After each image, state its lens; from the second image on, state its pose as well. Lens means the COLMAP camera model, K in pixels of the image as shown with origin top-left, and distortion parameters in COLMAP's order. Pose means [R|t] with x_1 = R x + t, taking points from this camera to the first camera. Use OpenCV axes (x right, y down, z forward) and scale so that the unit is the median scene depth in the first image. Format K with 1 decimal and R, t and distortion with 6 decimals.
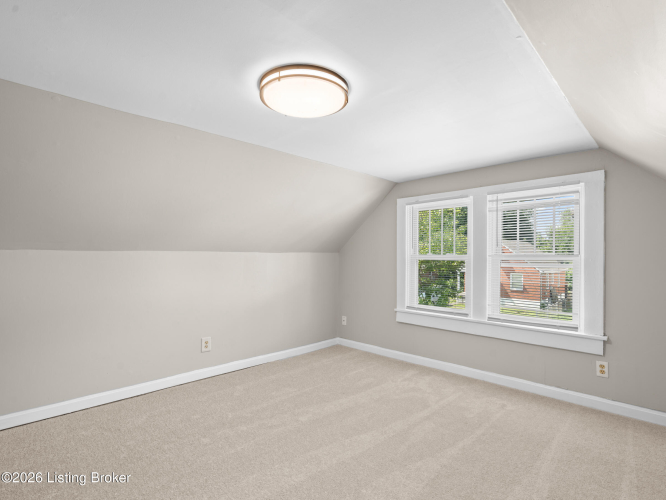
lens RADIAL K [[328.2, 0, 333.0], [0, 328.2, 250.0], [0, 0, 1]] dist [-0.039535, 0.000157]
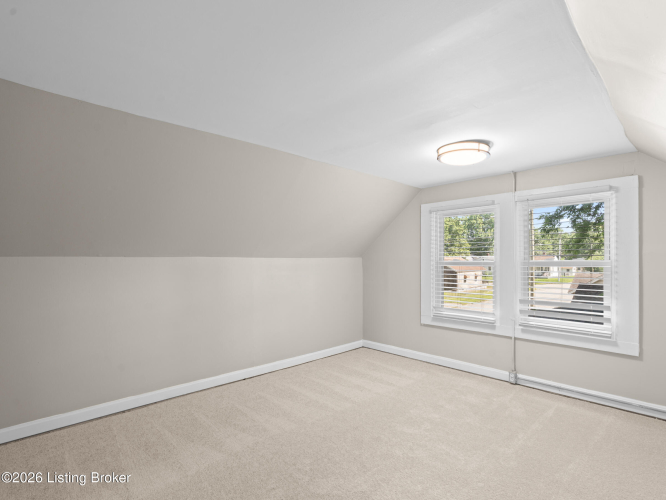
lens RADIAL K [[341.2, 0, 333.6], [0, 341.2, 258.8], [0, 0, 1]] dist [-0.000531, 0.001502]
pose [[0.999929, 0.000219, -0.011954, -0.076998], [-0.000085, 0.999937, 0.011193, -0.000695], [0.011956, -0.011192, 0.999866, -0.072834]]
